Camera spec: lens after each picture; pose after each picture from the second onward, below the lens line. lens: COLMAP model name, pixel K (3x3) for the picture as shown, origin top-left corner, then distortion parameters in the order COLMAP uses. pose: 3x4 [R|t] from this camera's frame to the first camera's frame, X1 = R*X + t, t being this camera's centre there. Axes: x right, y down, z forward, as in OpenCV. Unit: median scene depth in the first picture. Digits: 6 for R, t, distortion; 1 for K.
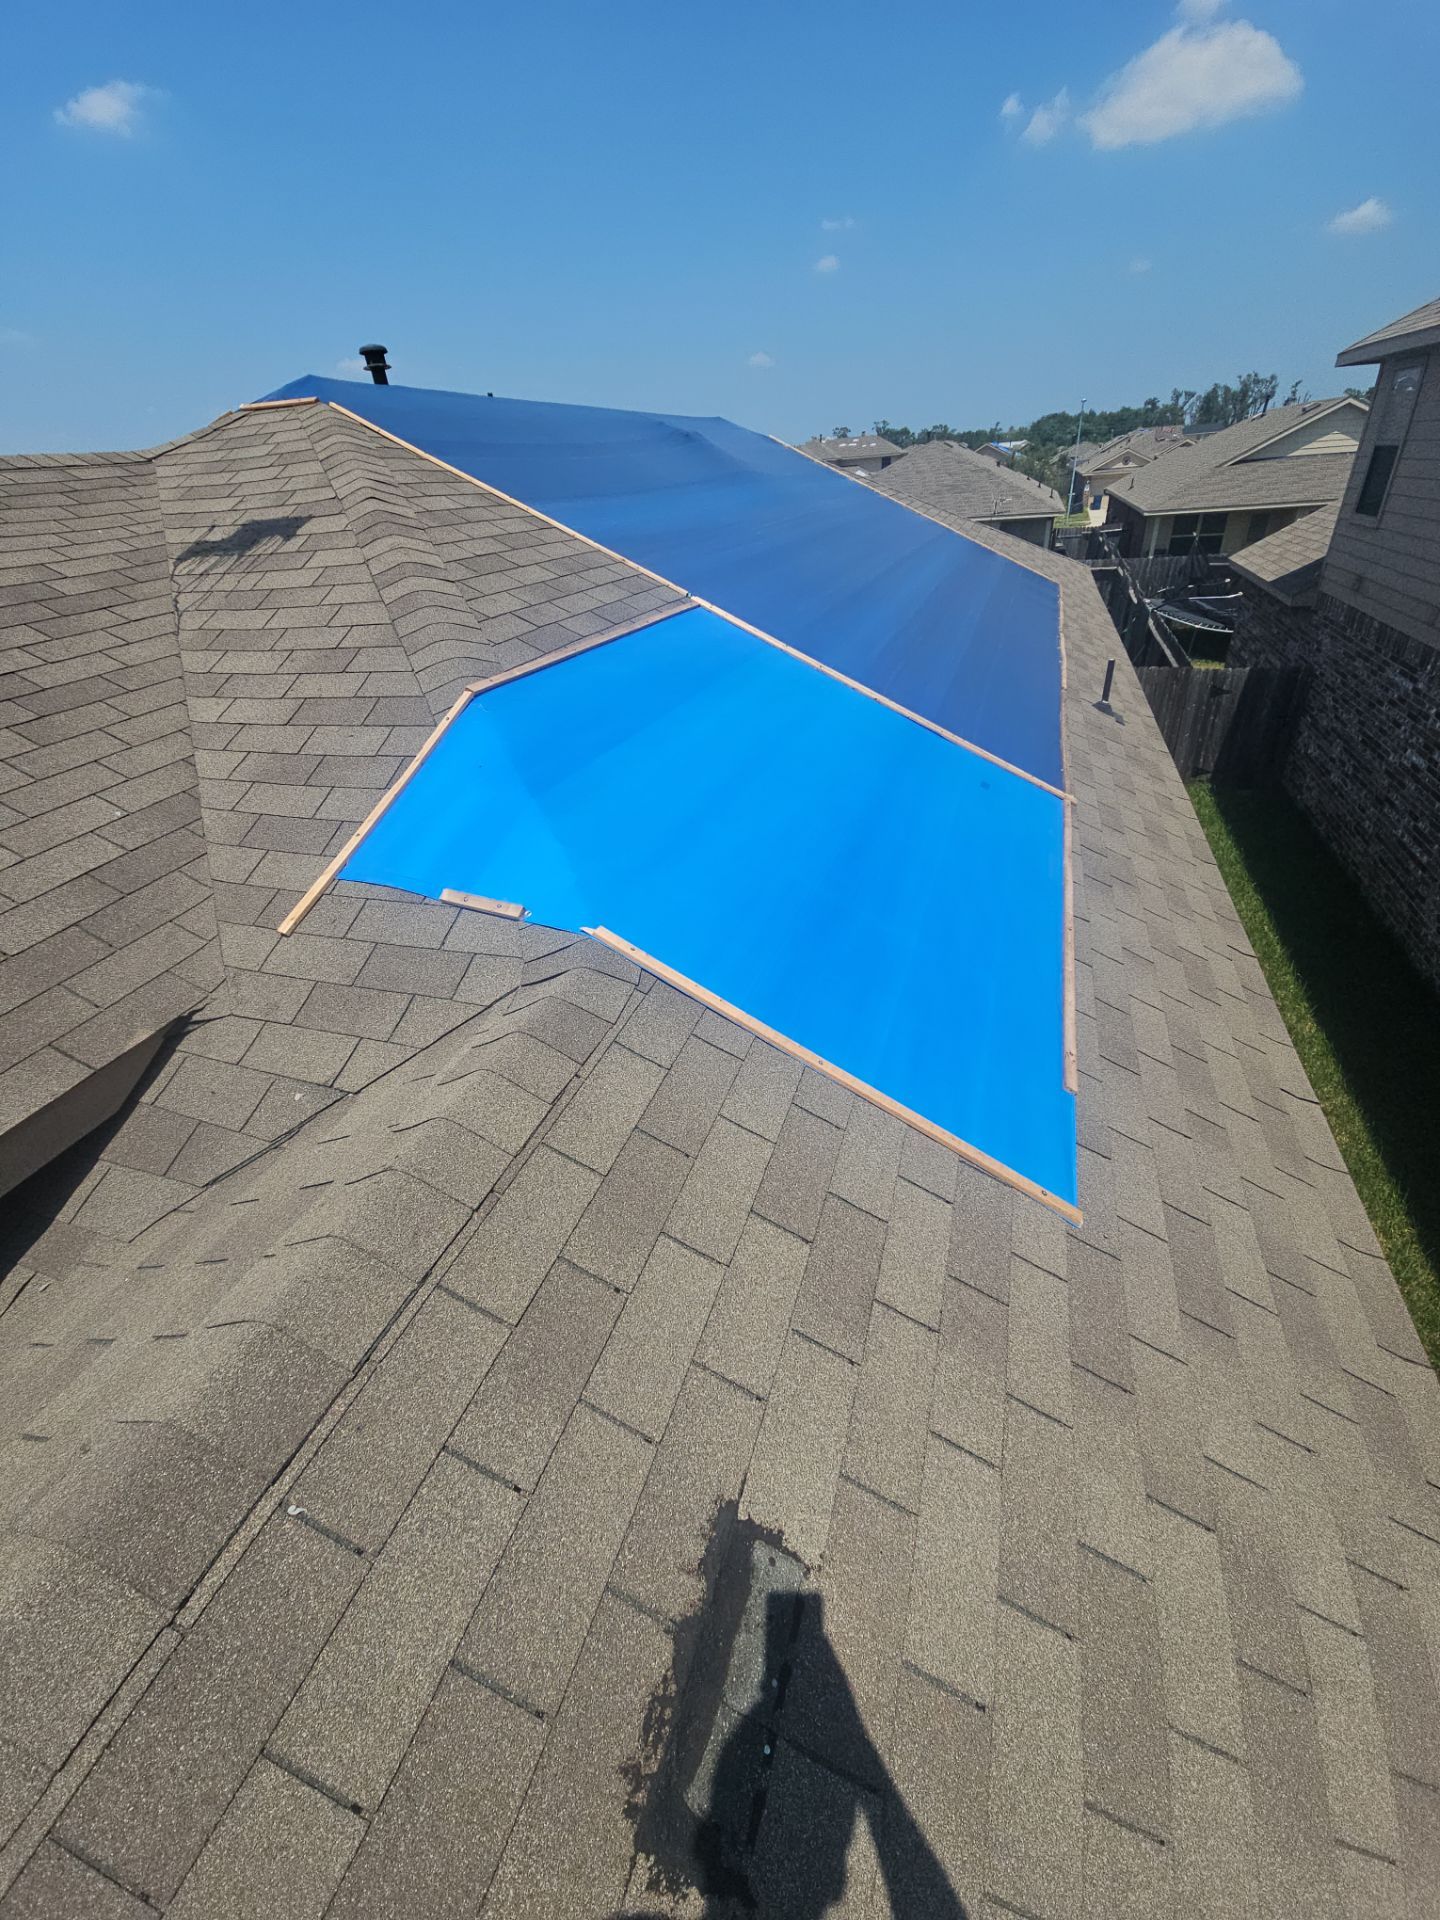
lens RADIAL K [[776.6, 0, 722.7], [0, 776.6, 946.5], [0, 0, 1]] dist [0.010043, -0.008060]
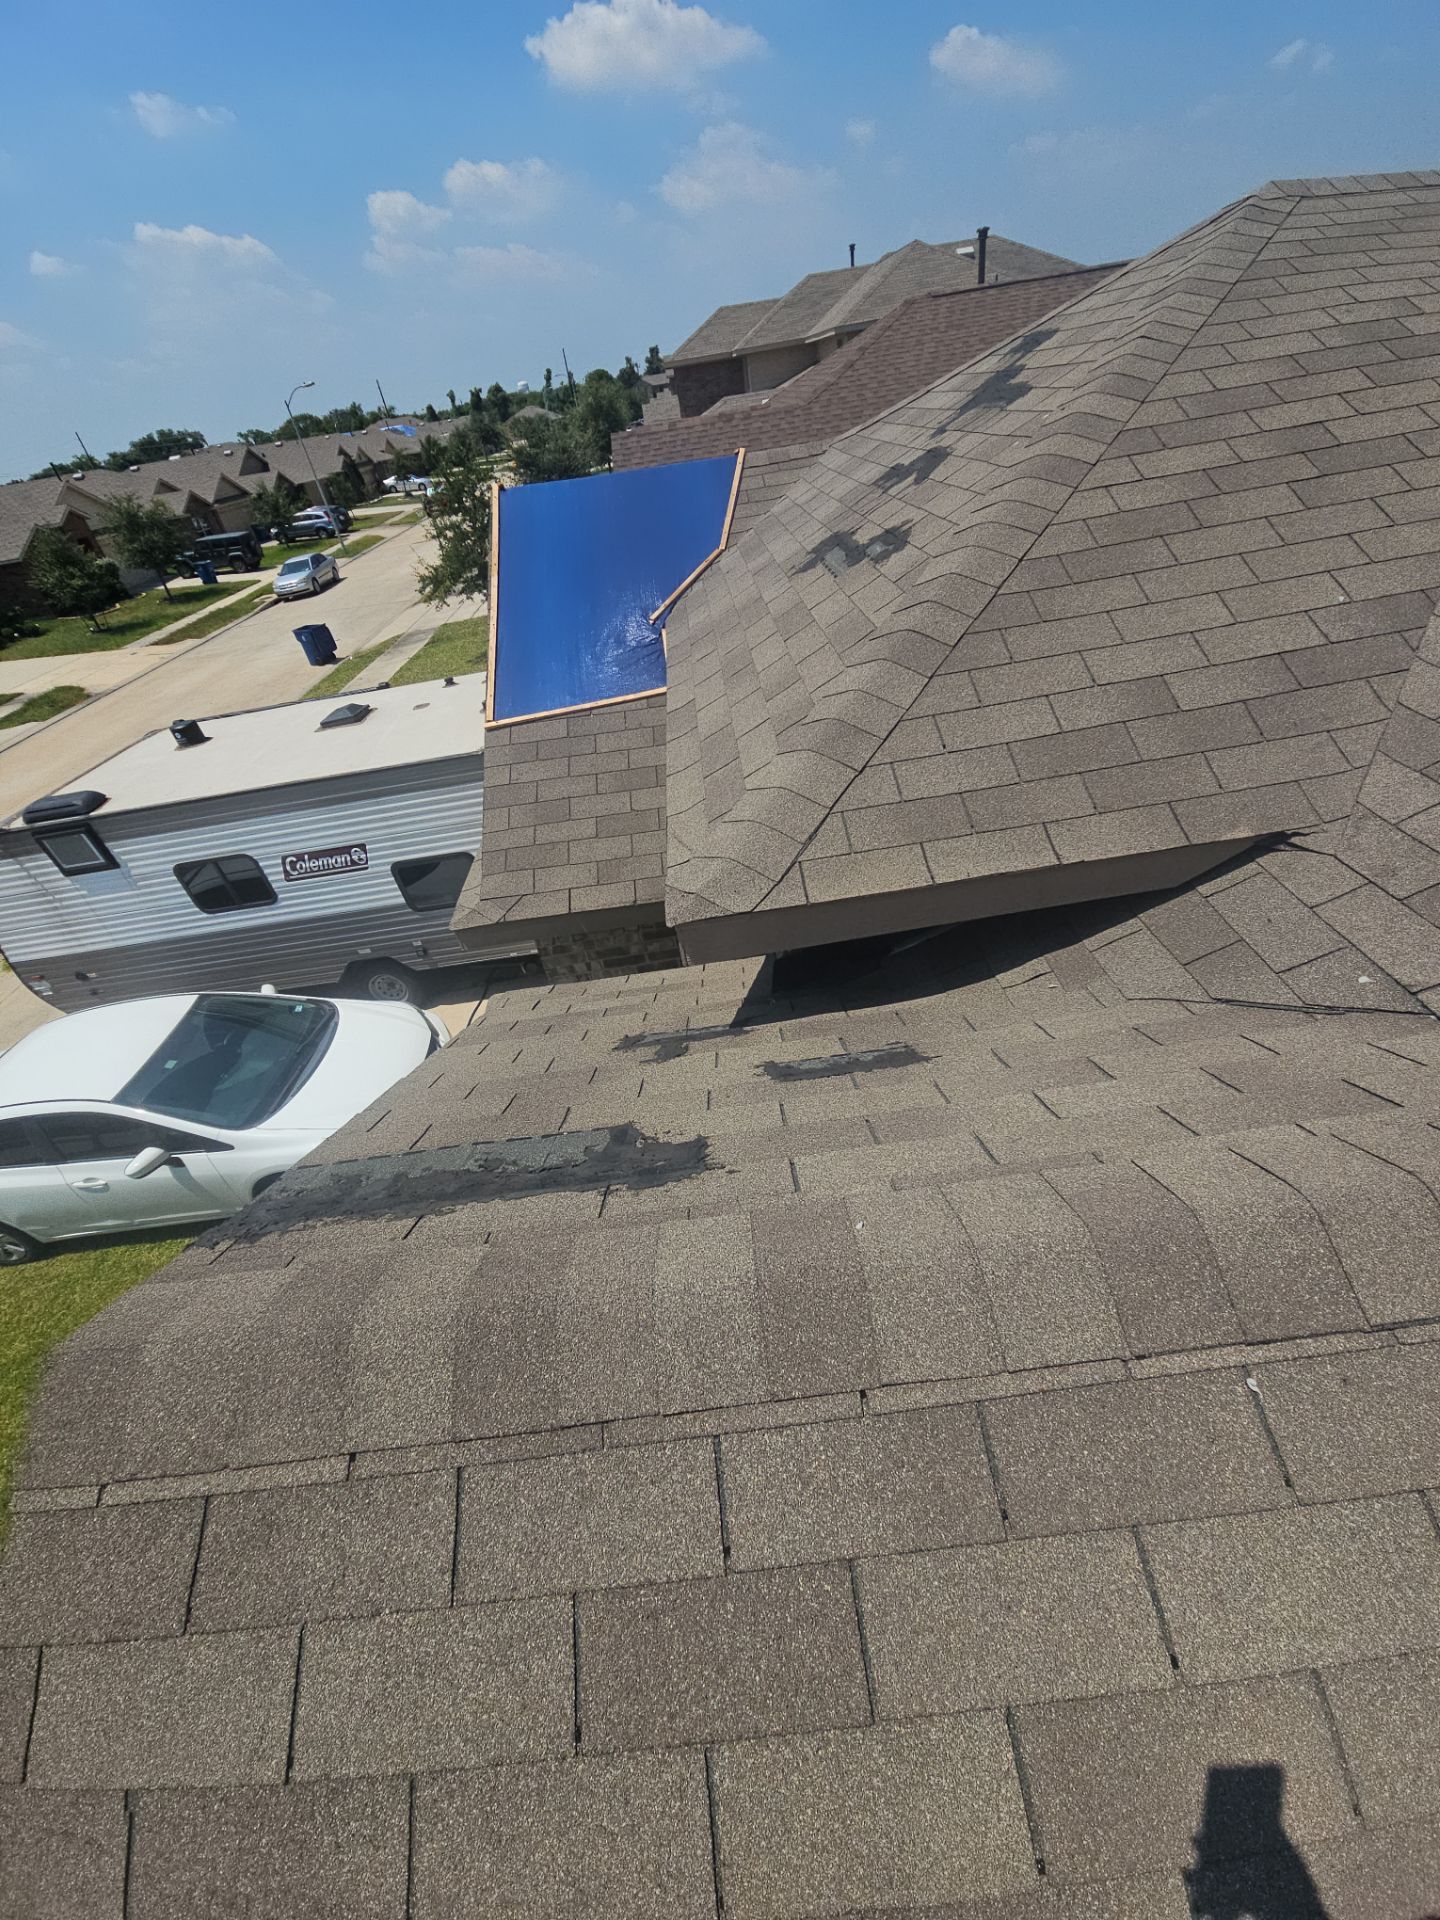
lens RADIAL K [[777.5, 0, 718.8], [0, 777.5, 946.6], [0, 0, 1]] dist [0.004829, -0.006278]
pose [[0.380232, 0.559675, -0.736334, -0.115731], [-0.378188, 0.820615, 0.428445, 0.036394], [0.844037, 0.115564, 0.523686, -0.031416]]
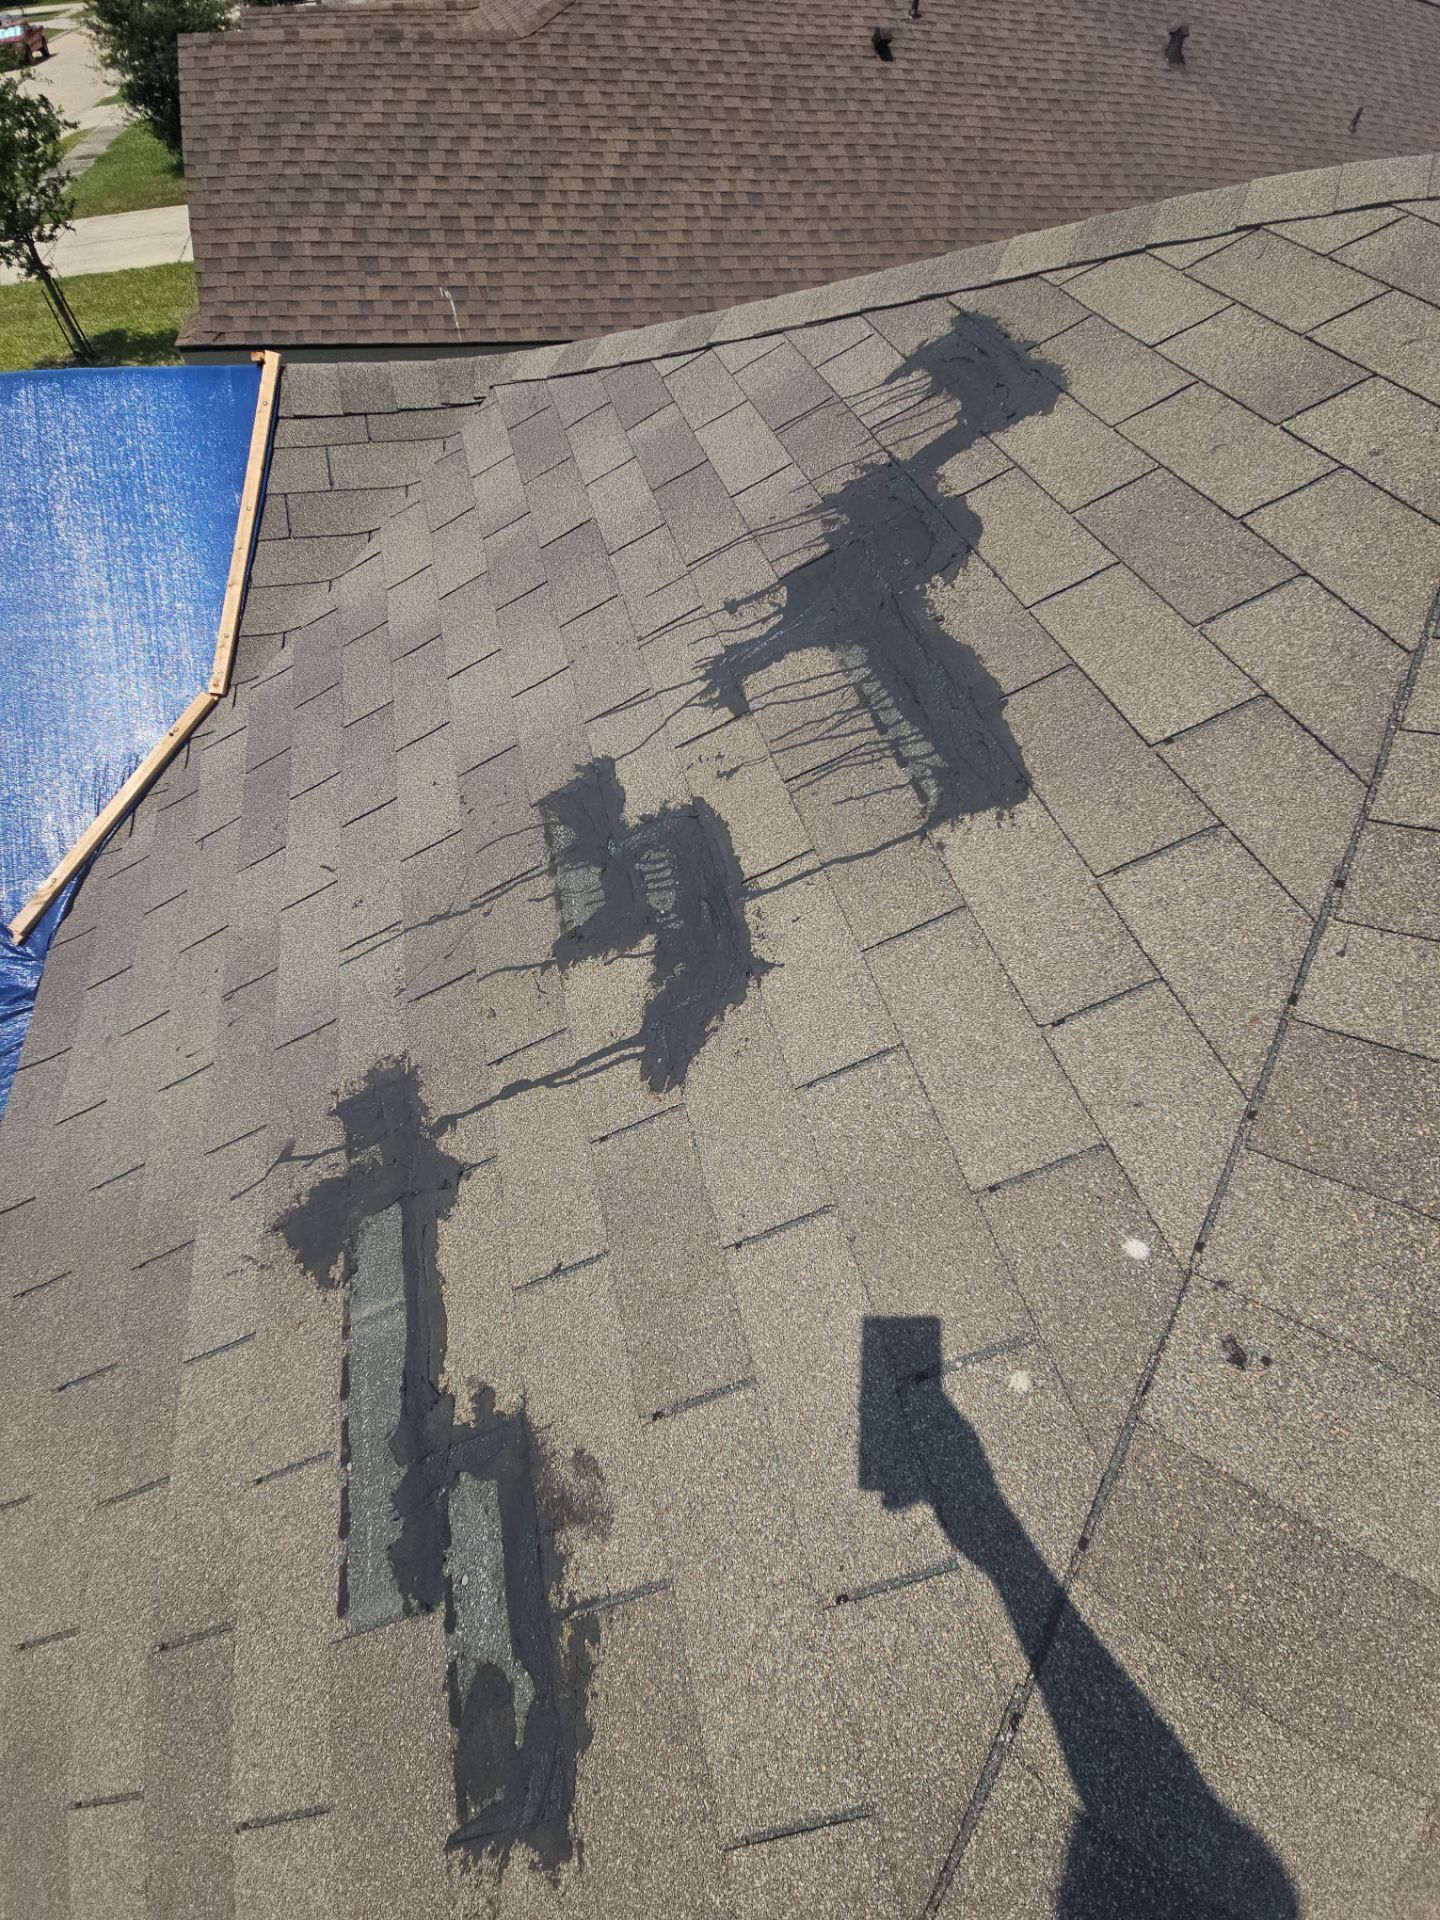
lens RADIAL K [[777.5, 0, 715.8], [0, 777.5, 954.5], [0, 0, 1]] dist [0.004829, -0.006278]
pose [[0.548473, 0.732644, -0.403000, -1.016008], [-0.508922, 0.674903, 0.534326, -0.340470], [0.663457, -0.087968, 0.743025, 0.450677]]
